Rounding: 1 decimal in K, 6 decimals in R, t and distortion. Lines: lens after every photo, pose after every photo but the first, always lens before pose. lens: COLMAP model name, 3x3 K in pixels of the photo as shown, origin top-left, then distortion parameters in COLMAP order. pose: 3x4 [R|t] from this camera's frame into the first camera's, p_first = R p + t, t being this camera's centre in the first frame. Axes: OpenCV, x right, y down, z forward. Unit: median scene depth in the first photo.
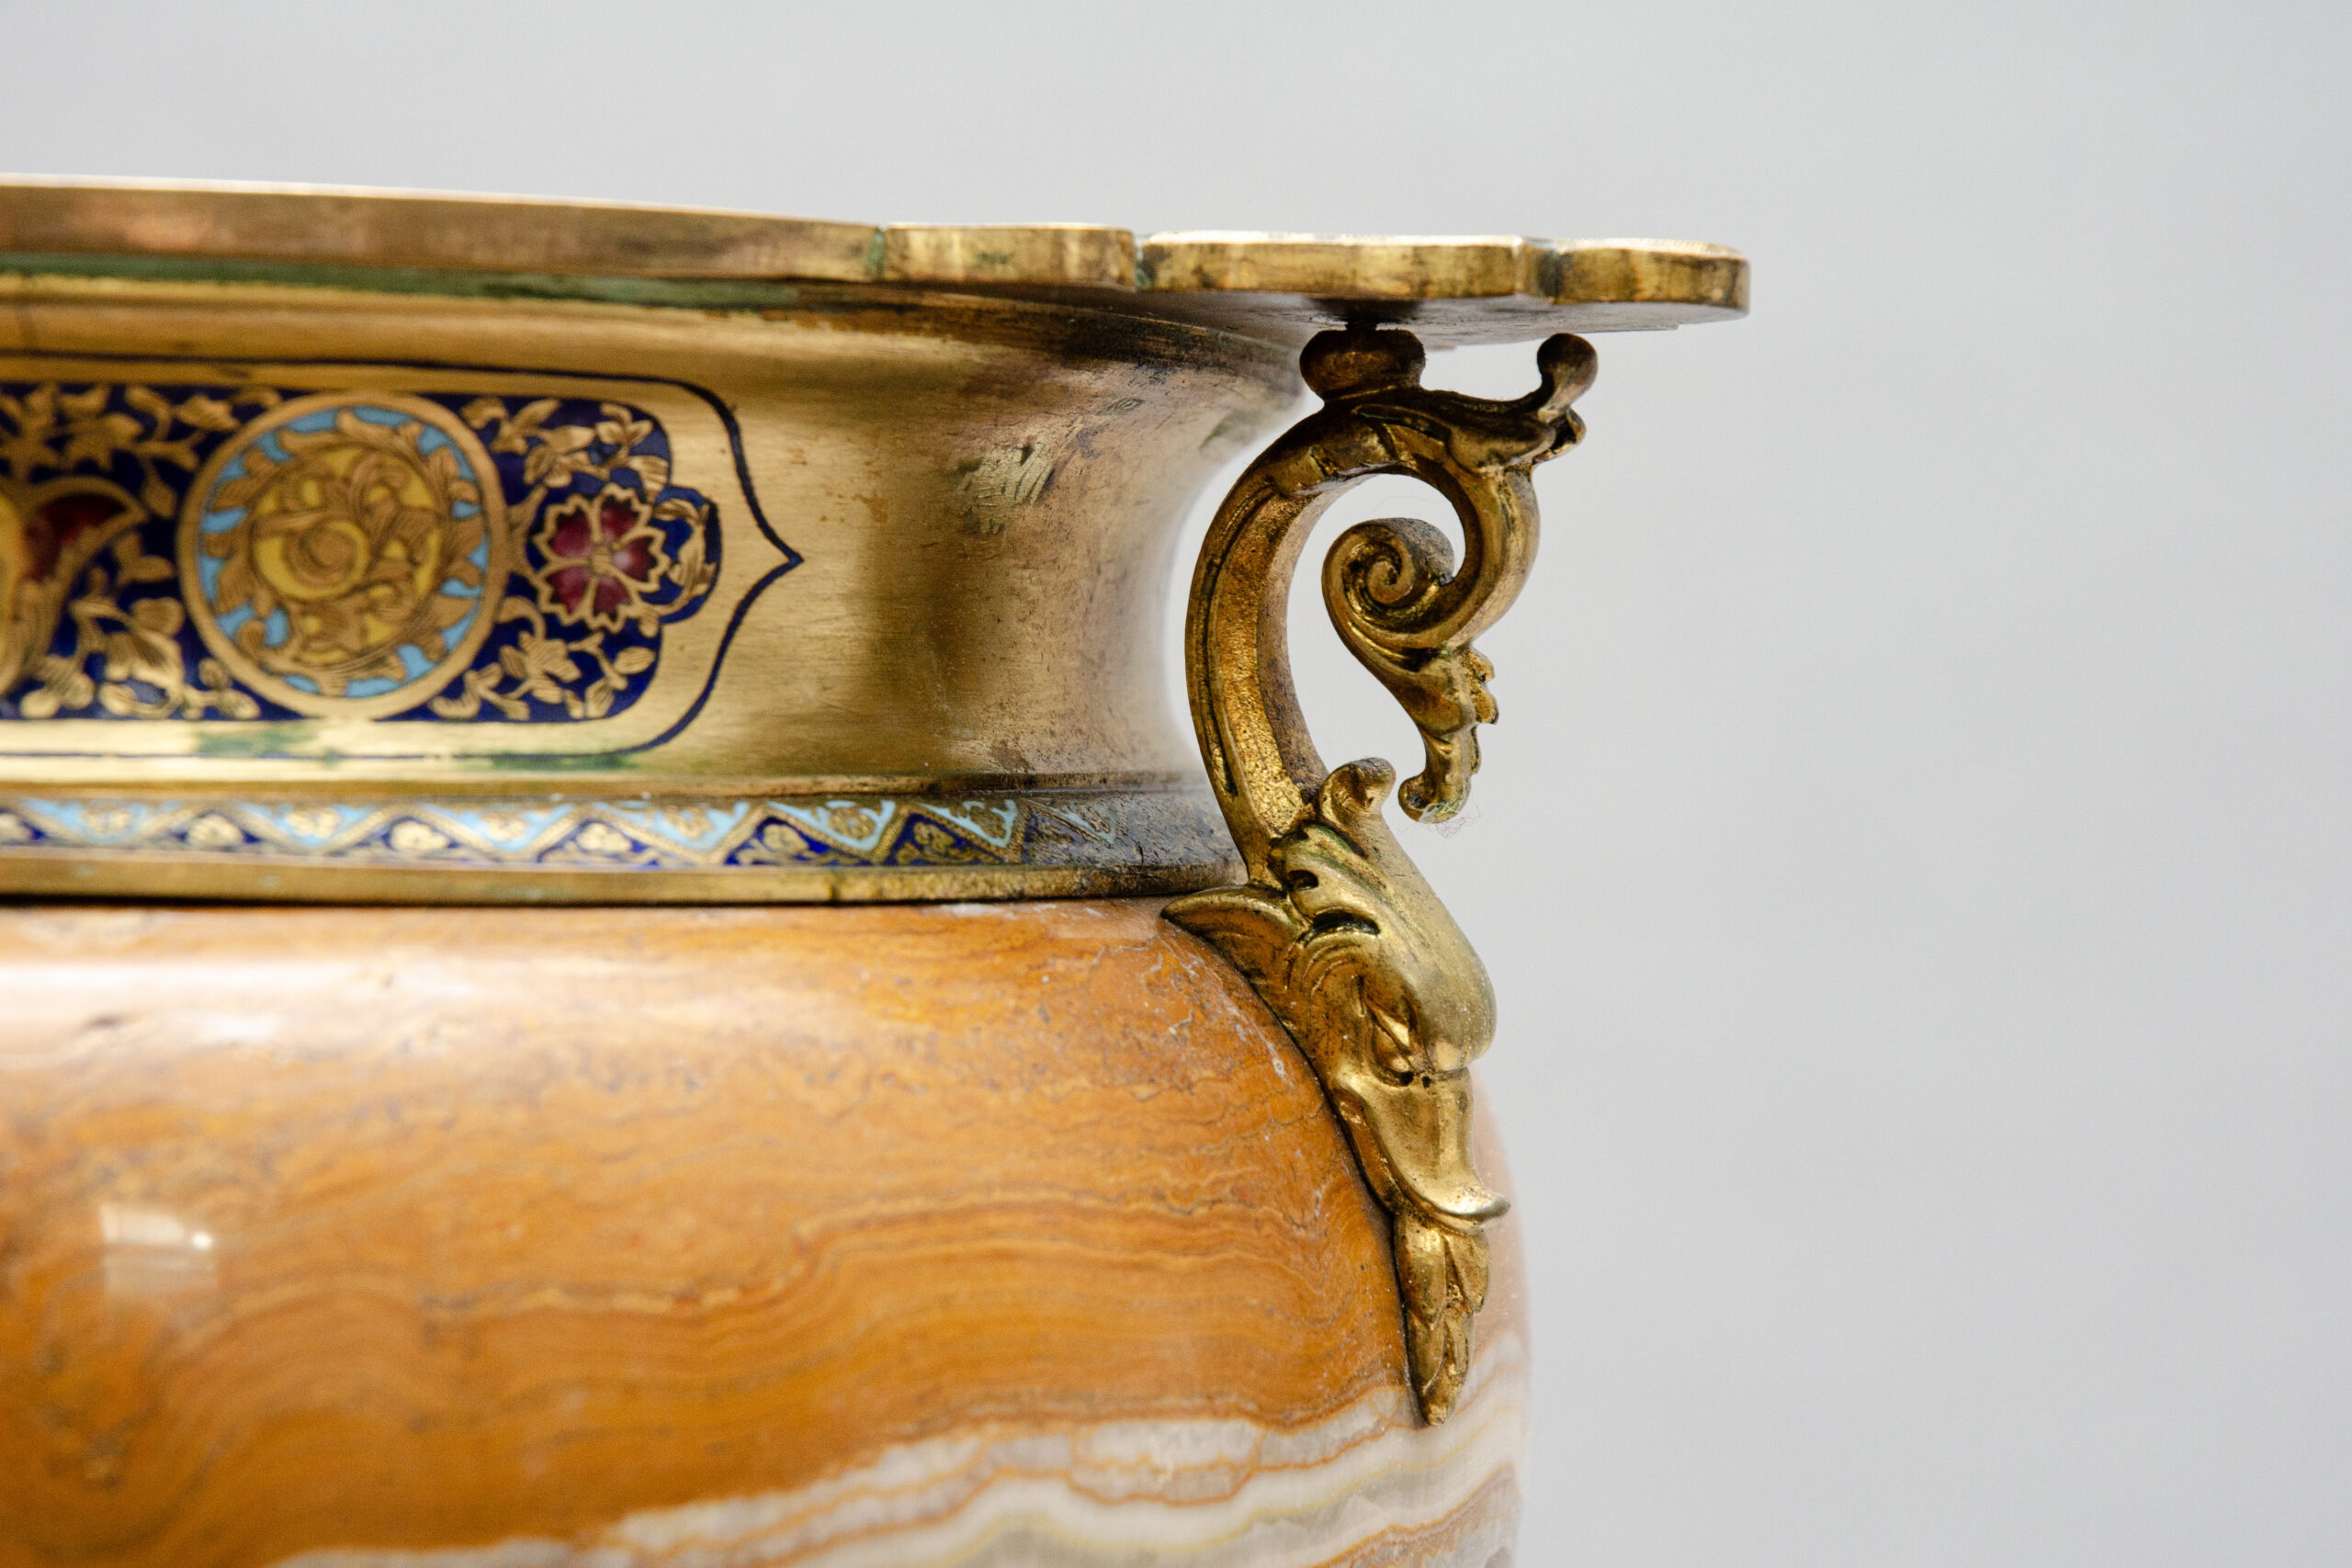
lens RADIAL K [[5536.1, 0, 1176.0], [0, 5536.1, 784.0], [0, 0, 1]] dist [-0.027022, 0.185579]
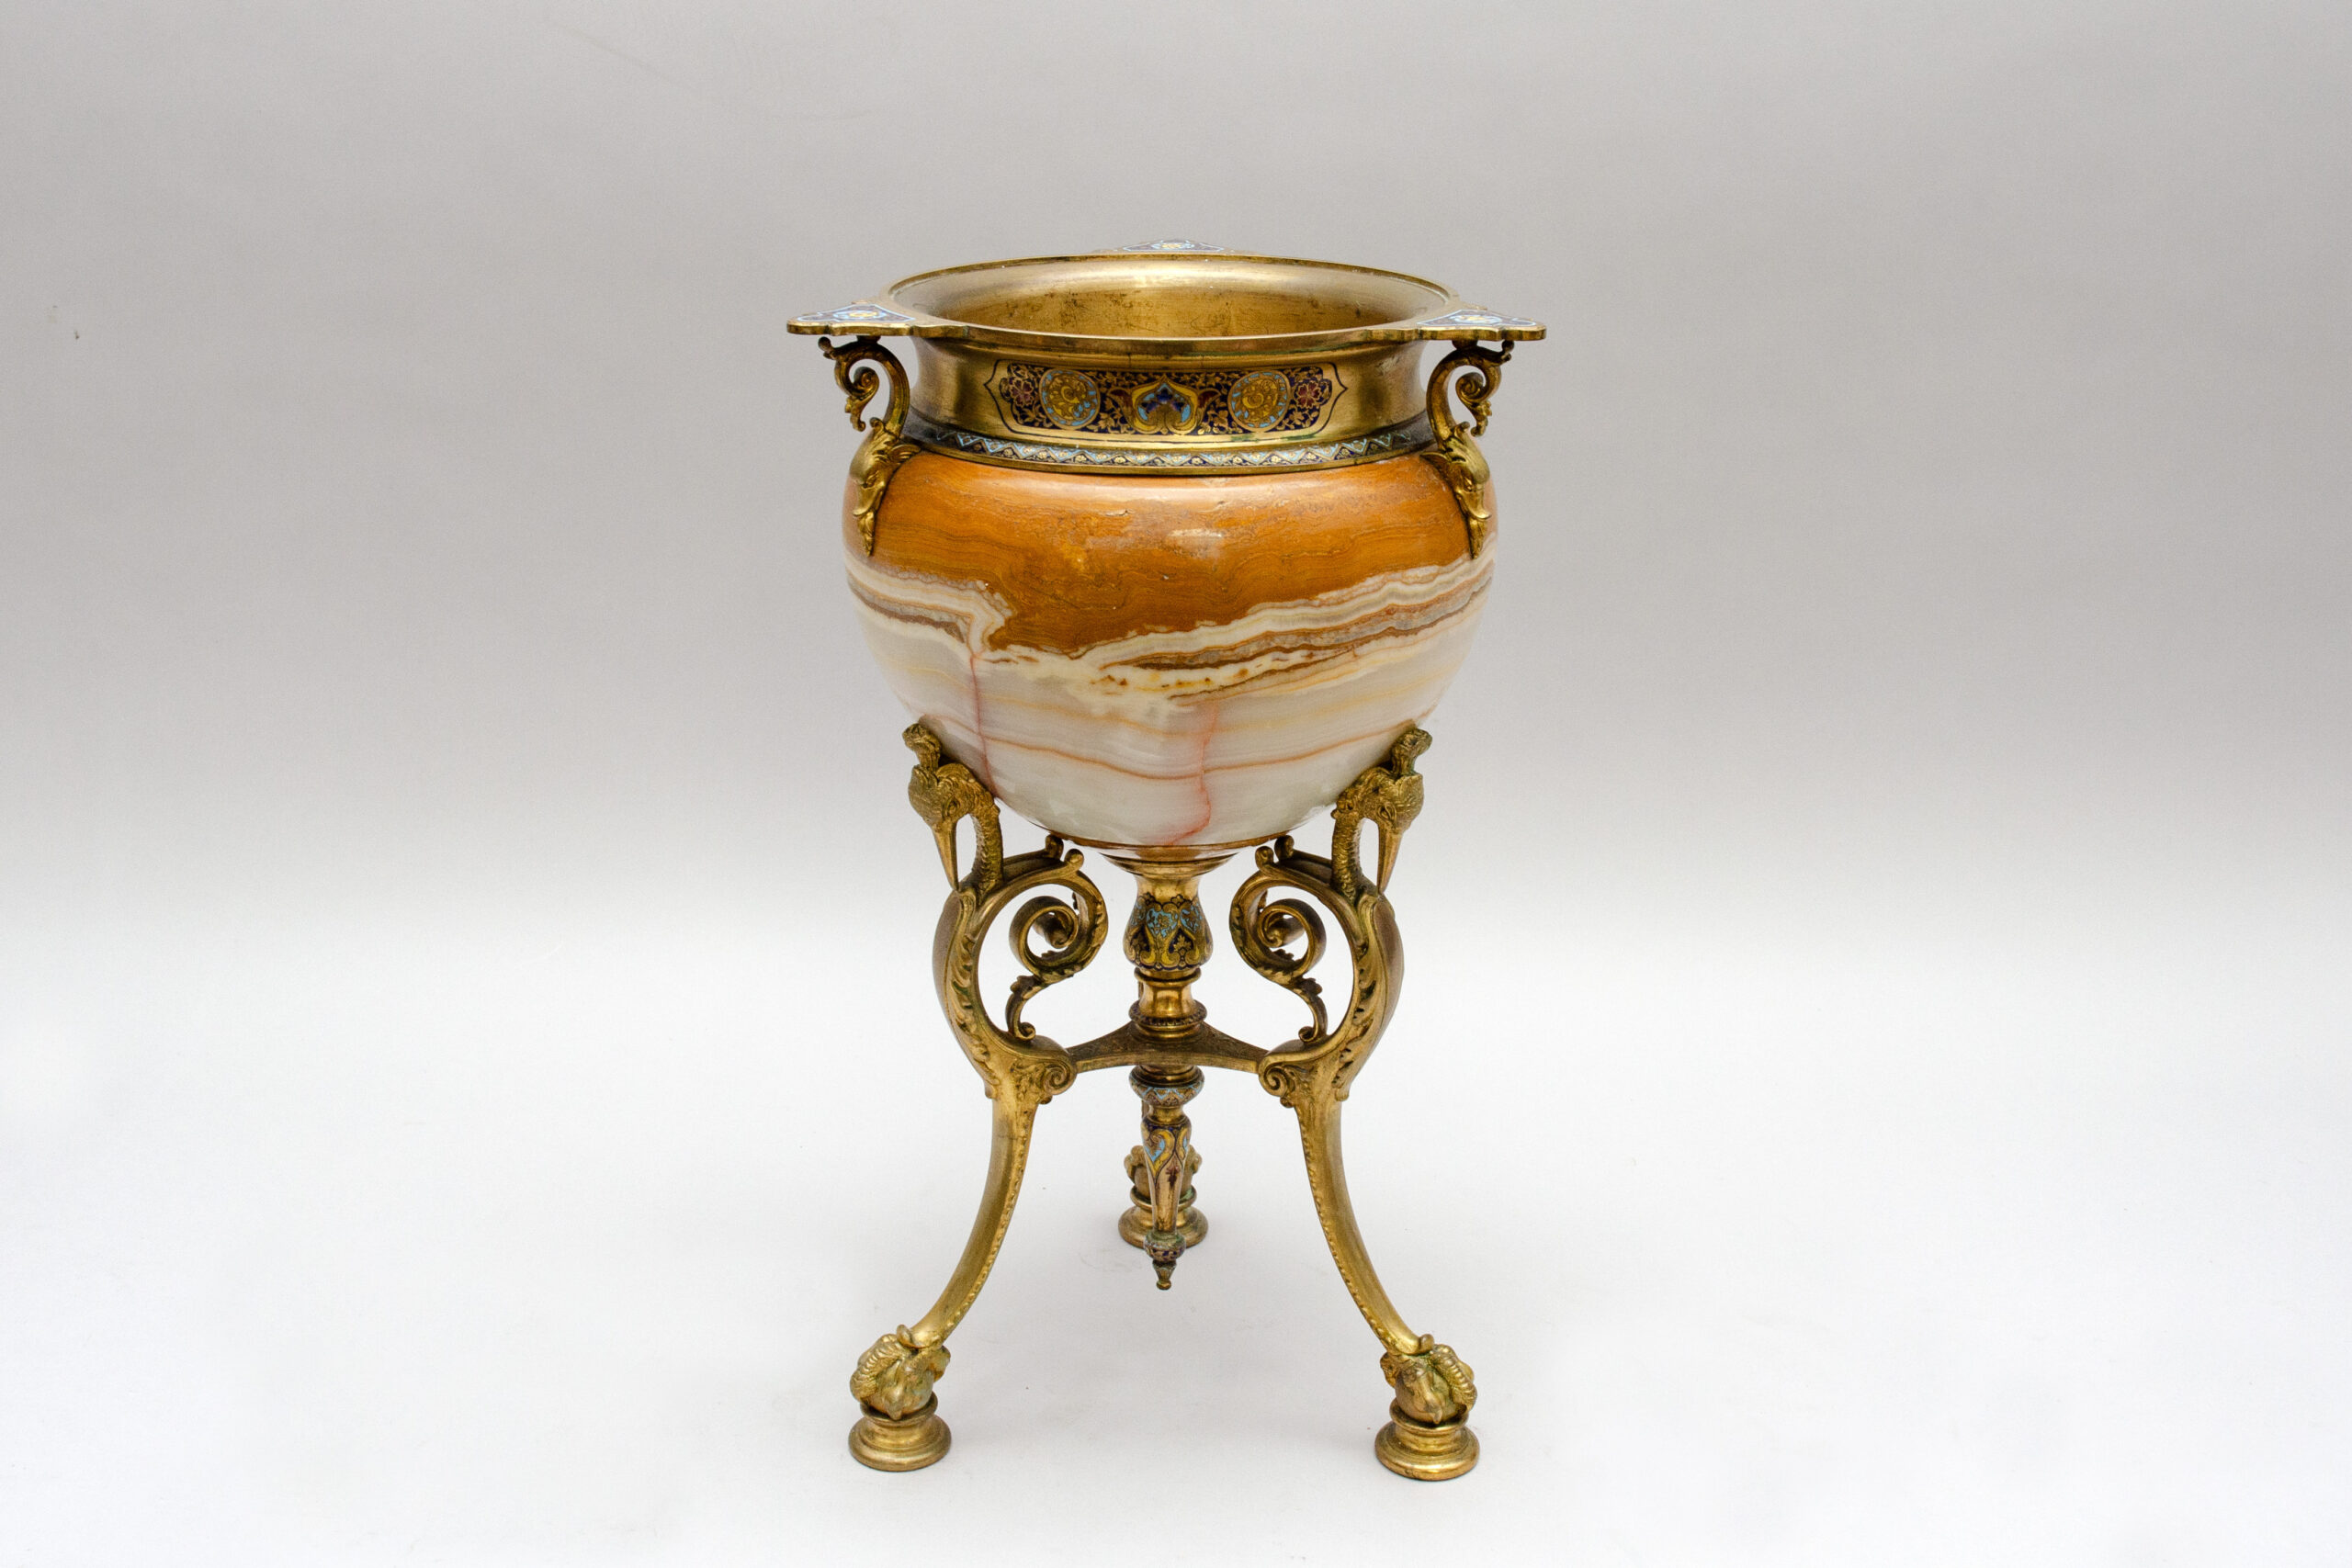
lens RADIAL K [[2719.2, 0, 1176.0], [0, 2719.2, 784.0], [0, 0, 1]] dist [-0.075483, 0.005129]
pose [[0.997216, 0.016977, -0.072613, -0.039647], [0.006119, 0.951826, 0.306577, -0.445927], [0.074320, -0.306168, 0.949072, -1.388253]]
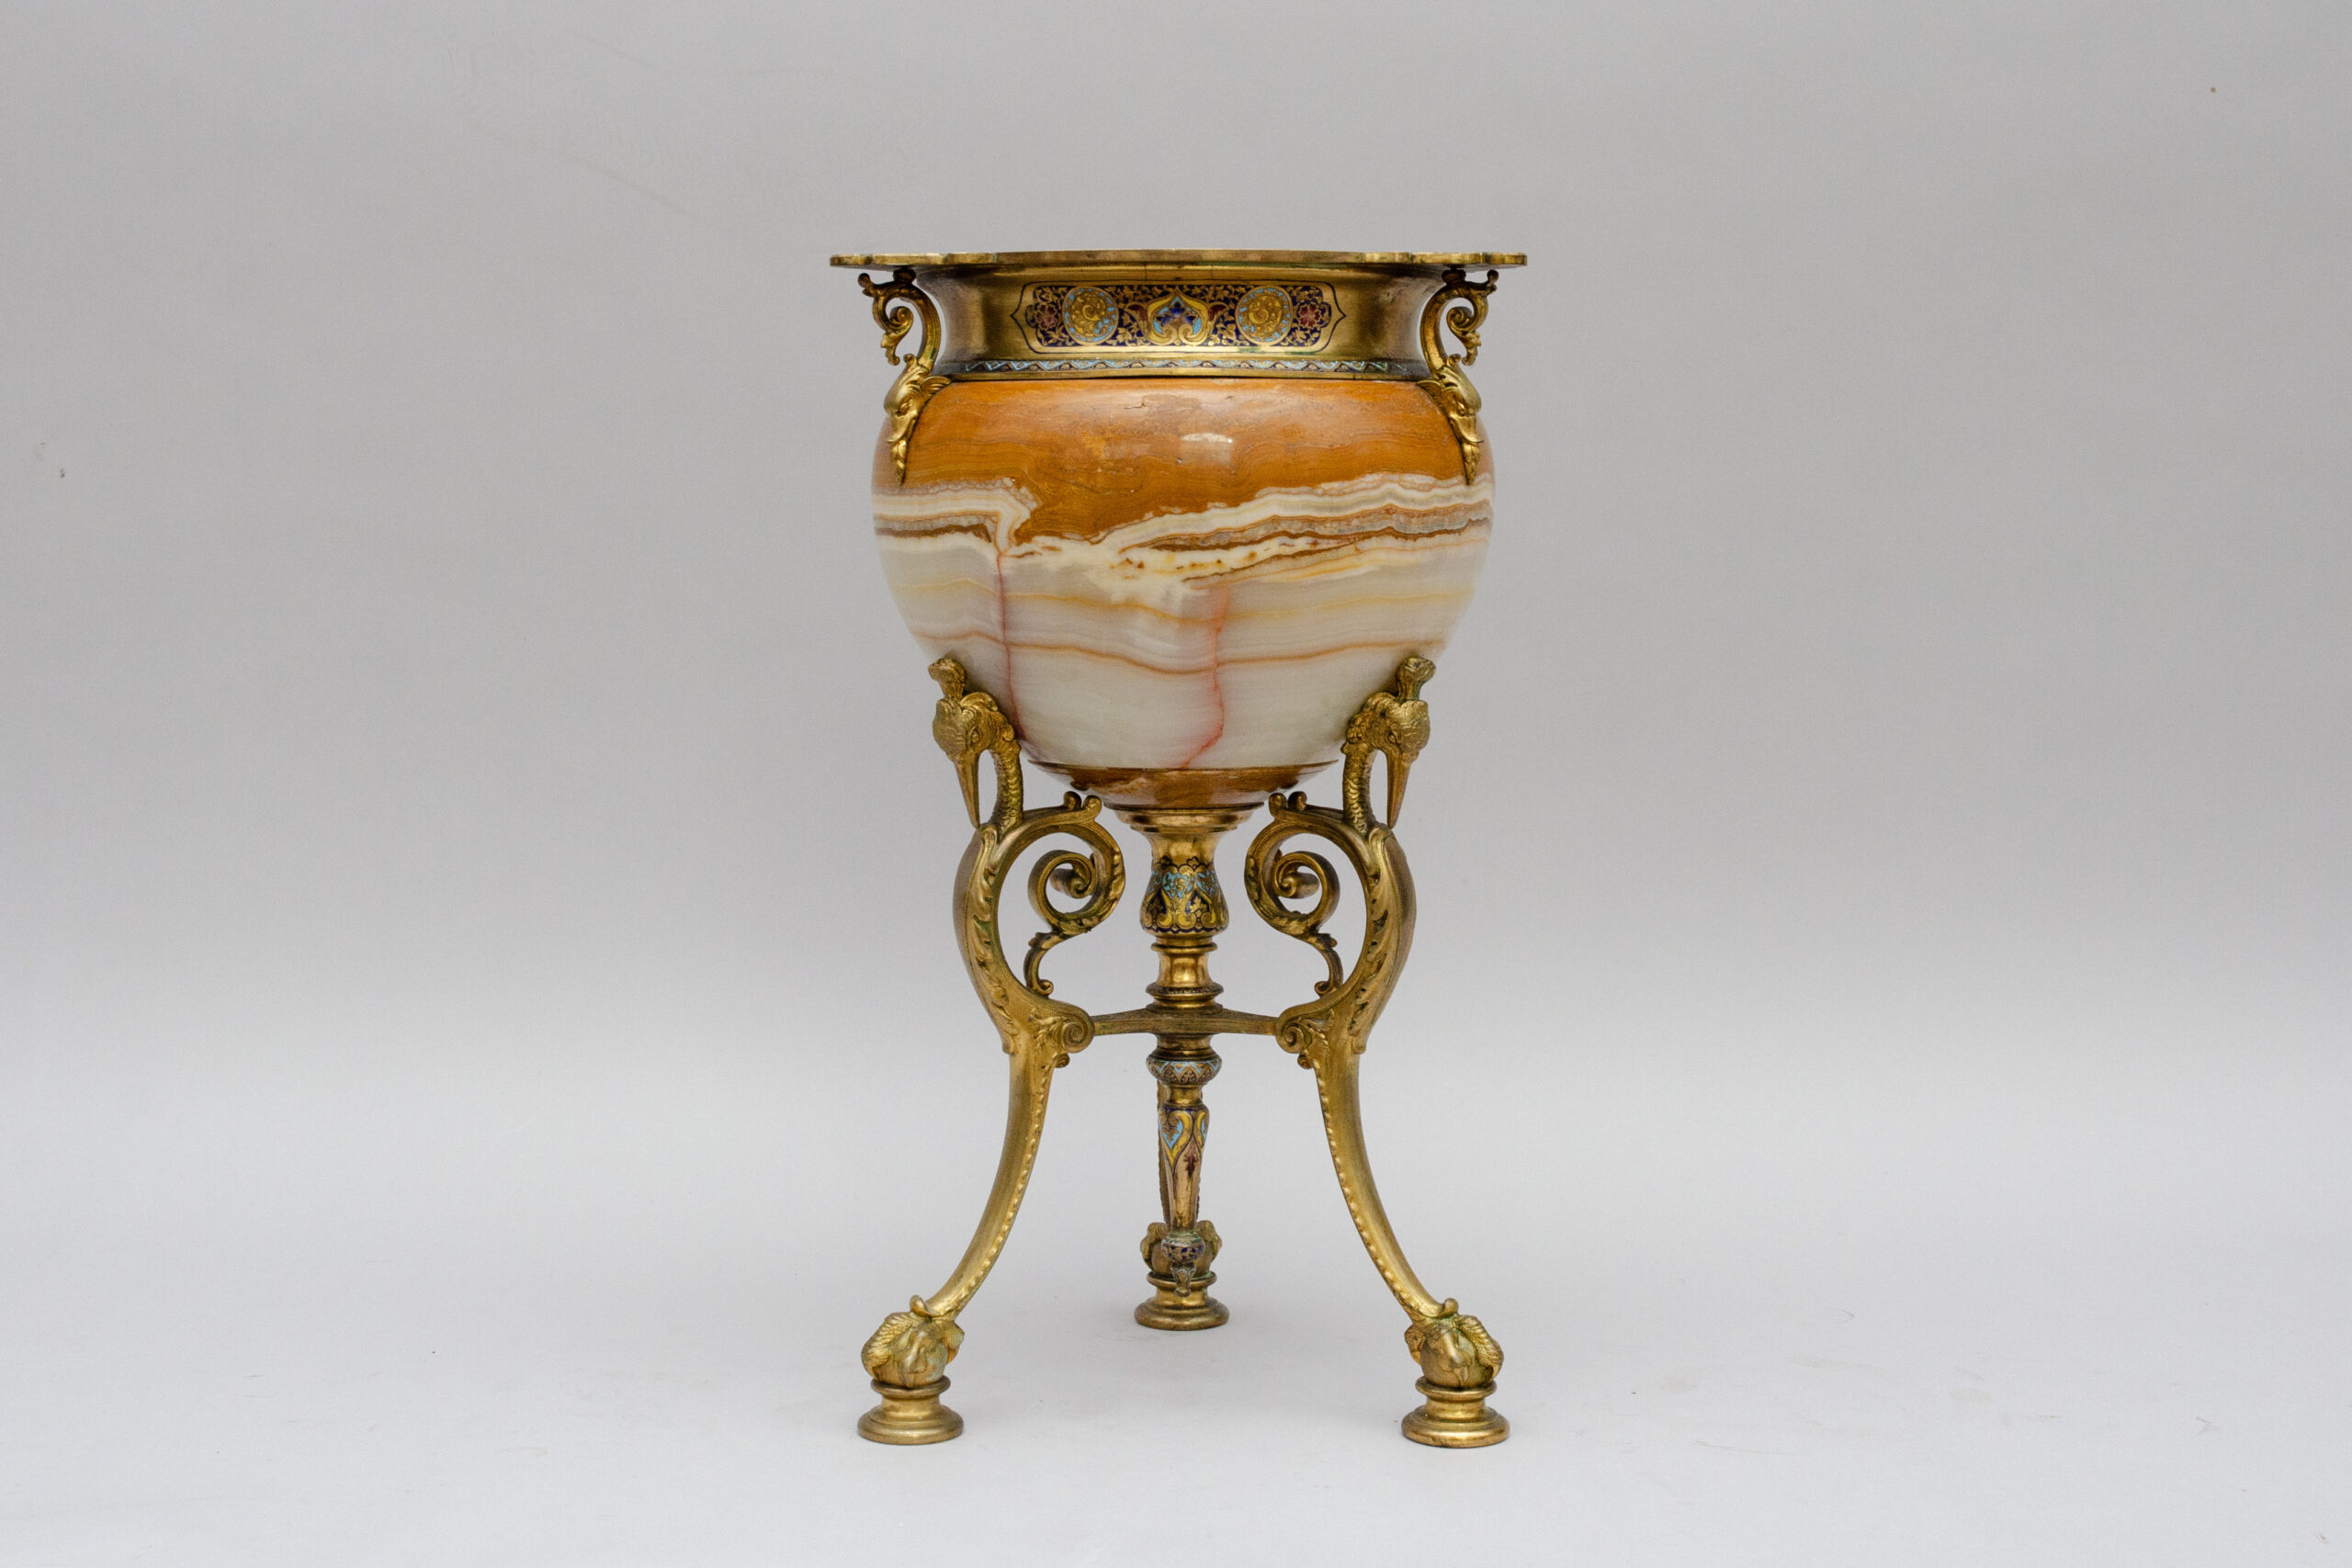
lens RADIAL K [[3526.4, 0, 1176.0], [0, 3526.4, 784.0], [0, 0, 1]] dist [-0.003050, 0.034839]
pose [[0.996913, -0.008292, -0.078078, 0.029371], [0.013840, 0.997395, 0.070796, 0.165547], [0.077288, -0.071658, 0.994430, -2.401998]]
